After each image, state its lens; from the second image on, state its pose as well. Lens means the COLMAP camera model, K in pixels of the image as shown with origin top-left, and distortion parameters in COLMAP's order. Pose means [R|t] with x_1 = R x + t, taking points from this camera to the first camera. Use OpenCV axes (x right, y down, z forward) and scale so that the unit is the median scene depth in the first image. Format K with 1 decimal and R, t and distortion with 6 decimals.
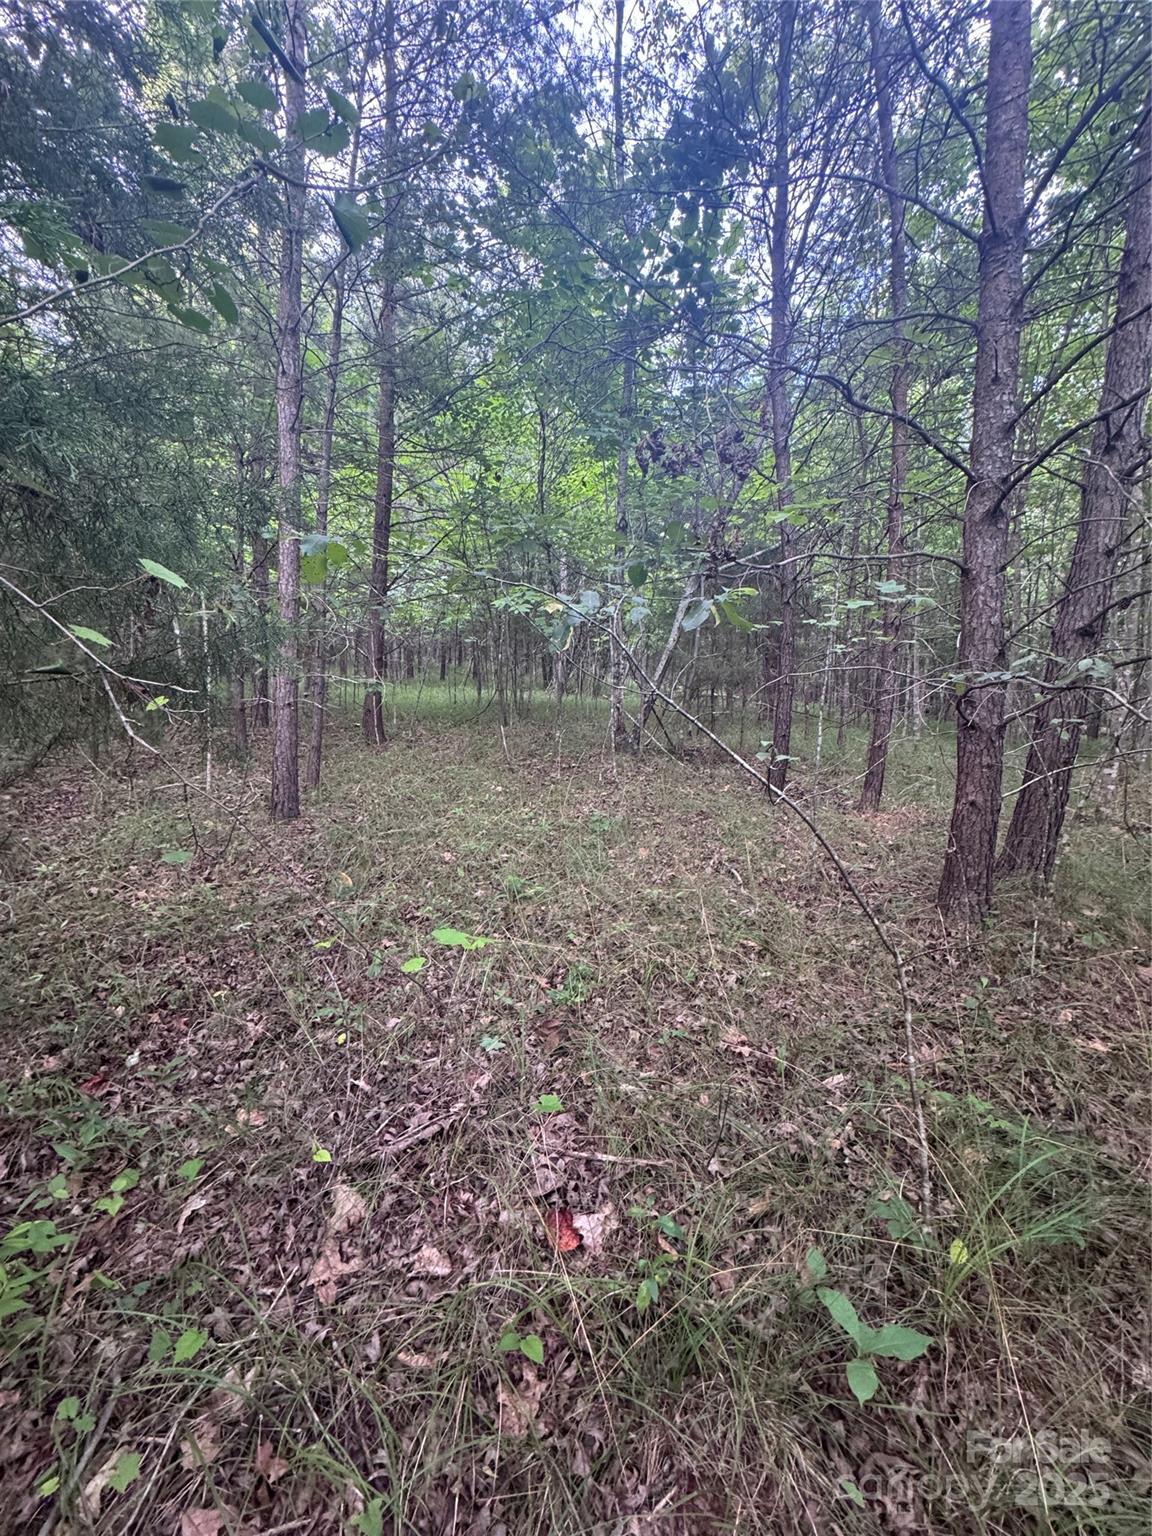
lens RADIAL K [[613.4, 0, 578.6], [0, 613.4, 762.3], [0, 0, 1]] dist [-0.001581, 0.000062]
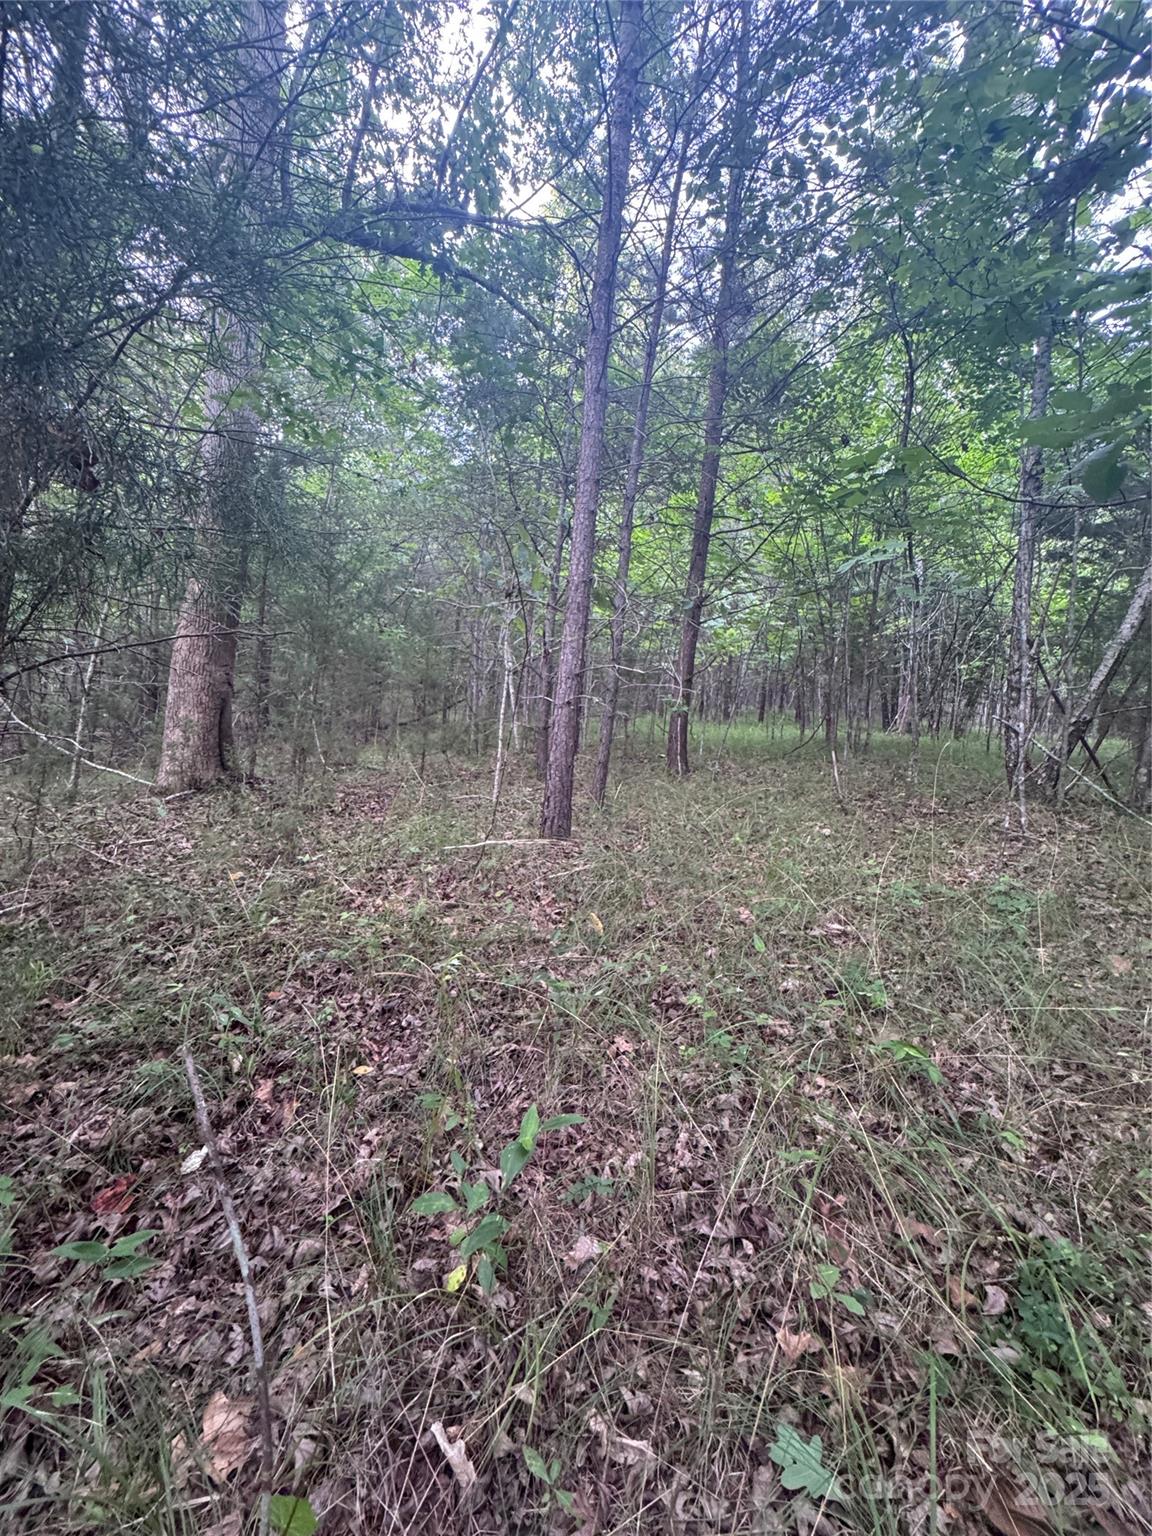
lens RADIAL K [[613.4, 0, 572.2], [0, 613.4, 767.4], [0, 0, 1]] dist [-0.001581, 0.000062]
pose [[0.869249, 0.039053, -0.492829, -0.070051], [-0.077898, 0.995242, -0.058531, 0.064354], [0.488198, 0.089269, 0.868155, 0.414835]]
